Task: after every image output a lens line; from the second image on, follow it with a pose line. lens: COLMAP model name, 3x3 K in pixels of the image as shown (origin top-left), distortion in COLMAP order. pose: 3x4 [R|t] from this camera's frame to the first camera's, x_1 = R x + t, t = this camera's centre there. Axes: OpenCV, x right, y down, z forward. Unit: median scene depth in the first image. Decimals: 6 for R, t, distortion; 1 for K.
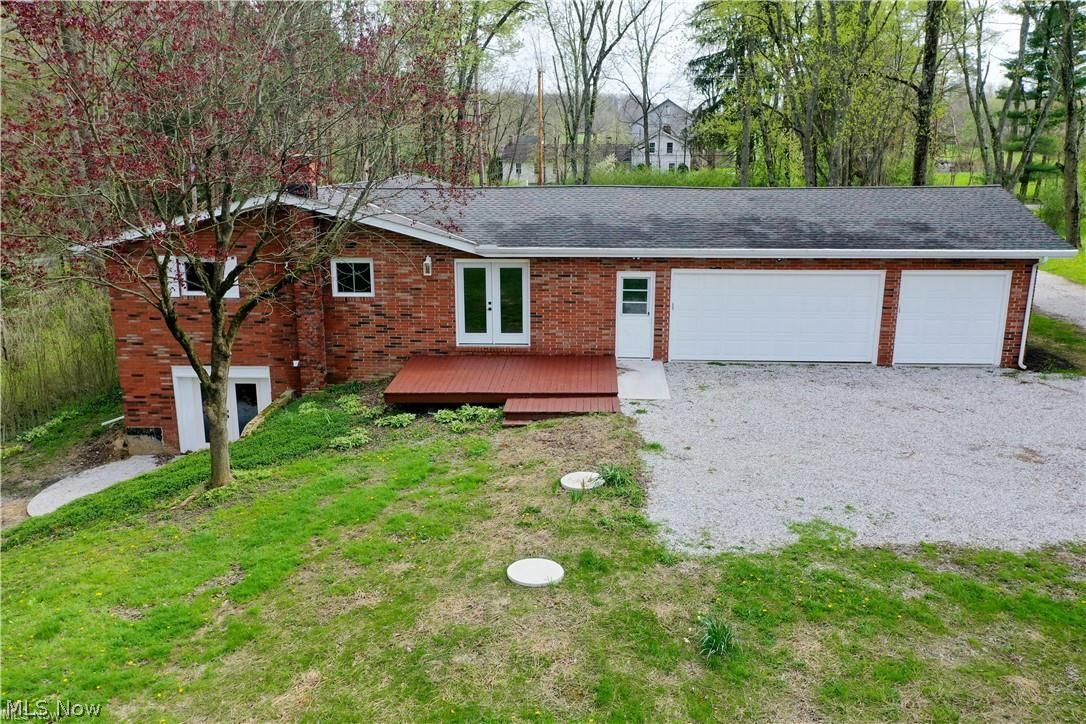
lens RADIAL K [[866.4, 0, 540.1], [0, 866.4, 363.1], [0, 0, 1]] dist [0.014838, -0.002464]
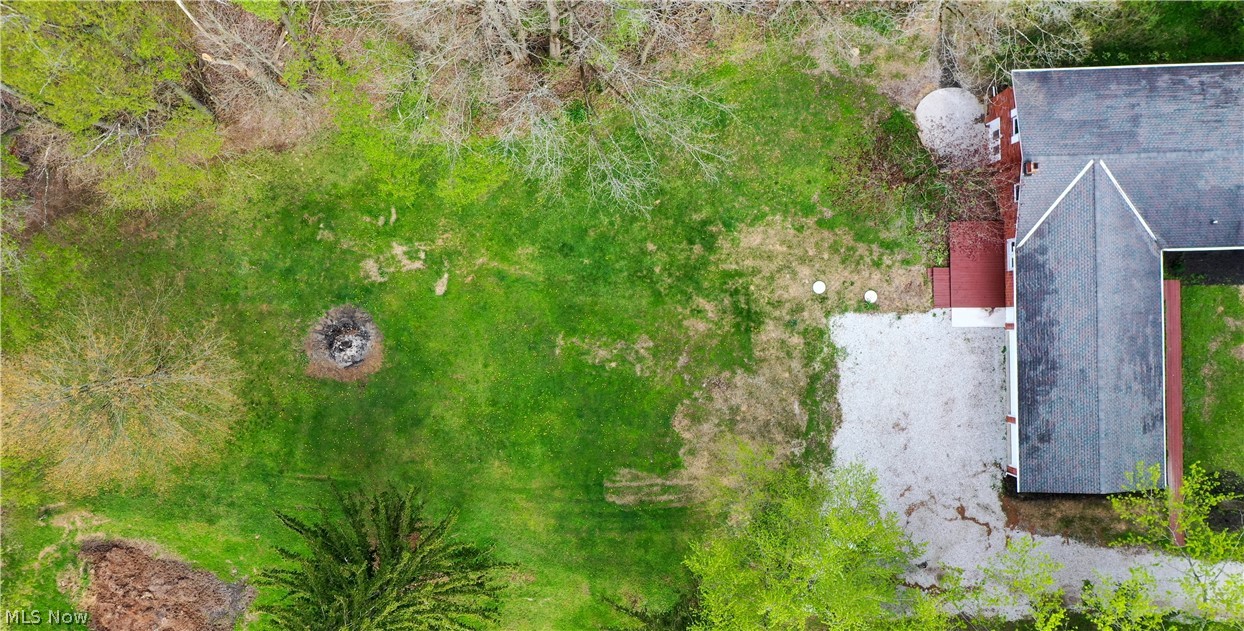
lens RADIAL K [[1033.8, 0, 572.8], [0, 1033.8, 339.3], [0, 0, 1]] dist [0.005609, -0.000320]
pose [[0.067391, 0.997688, 0.008800, 0.079554], [-0.216558, 0.006017, 0.976251, -2.881974], [0.973941, -0.067696, 0.216463, -0.883481]]
